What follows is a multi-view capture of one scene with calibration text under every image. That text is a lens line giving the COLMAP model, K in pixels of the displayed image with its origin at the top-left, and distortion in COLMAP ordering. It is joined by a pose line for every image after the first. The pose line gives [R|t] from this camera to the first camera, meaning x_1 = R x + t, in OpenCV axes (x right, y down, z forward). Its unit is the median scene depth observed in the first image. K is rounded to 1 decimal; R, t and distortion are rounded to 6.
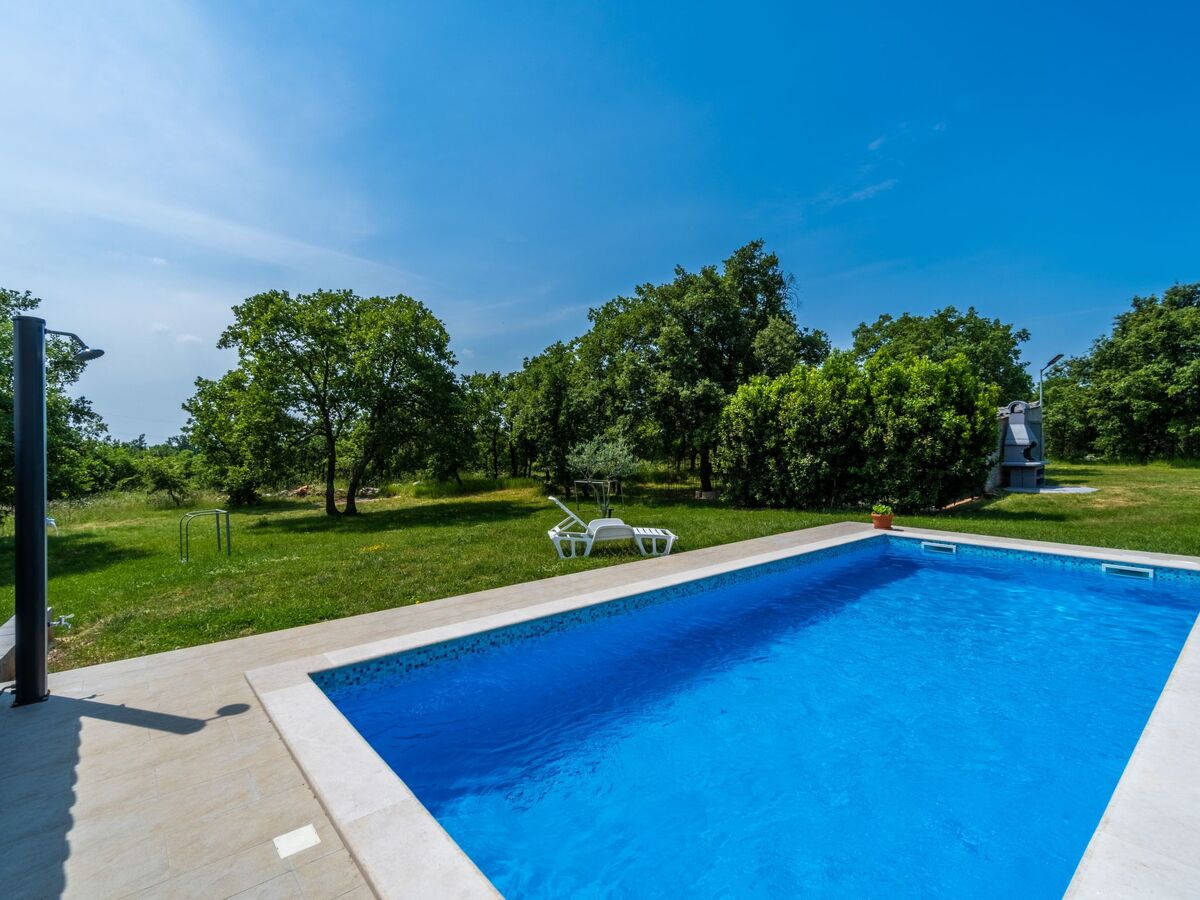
lens RADIAL K [[589.0, 0, 600.0], [0, 589.0, 450.0], [0, 0, 1]] dist [-0.001189, 0.000725]
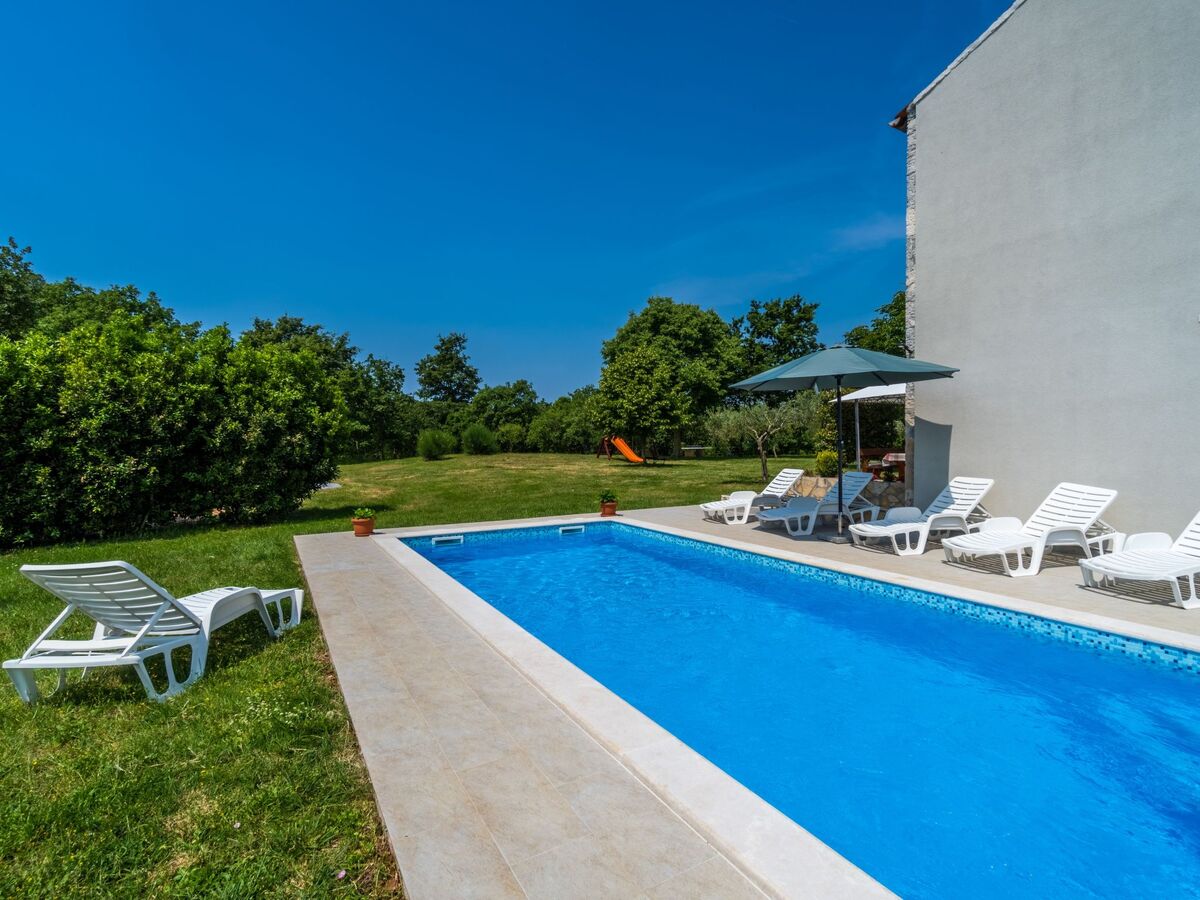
lens RADIAL K [[589.0, 0, 600.0], [0, 589.0, 450.0], [0, 0, 1]] dist [-0.001189, 0.000725]
pose [[0.179173, -0.008051, 0.983785, -0.236352], [0.017740, 0.999830, 0.004952, 0.005423], [-0.983658, 0.016565, 0.179286, 0.347476]]
